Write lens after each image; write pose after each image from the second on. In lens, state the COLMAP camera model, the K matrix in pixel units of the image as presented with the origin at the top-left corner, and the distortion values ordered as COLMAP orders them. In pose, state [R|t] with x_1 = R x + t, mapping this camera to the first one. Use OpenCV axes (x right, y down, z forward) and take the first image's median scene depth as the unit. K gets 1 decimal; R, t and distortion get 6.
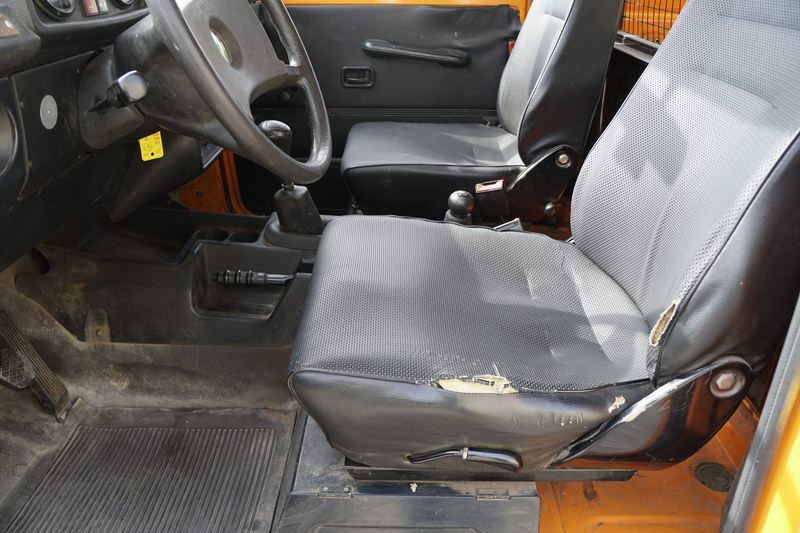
lens RADIAL K [[668.0, 0, 393.1], [0, 668.0, 263.7], [0, 0, 1]] dist [-0.165358, 0.147824]
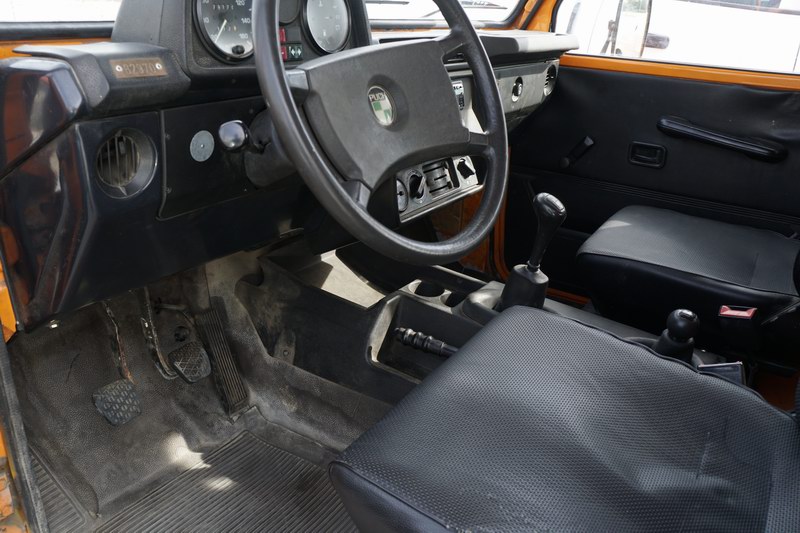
lens RADIAL K [[668.0, 0, 393.1], [0, 668.0, 263.7], [0, 0, 1]] dist [-0.165358, 0.147824]
pose [[0.847542, 0.220970, -0.482539, 0.178524], [-0.255750, 0.966721, -0.006511, -0.069978], [0.465042, 0.128928, 0.875850, 0.123338]]
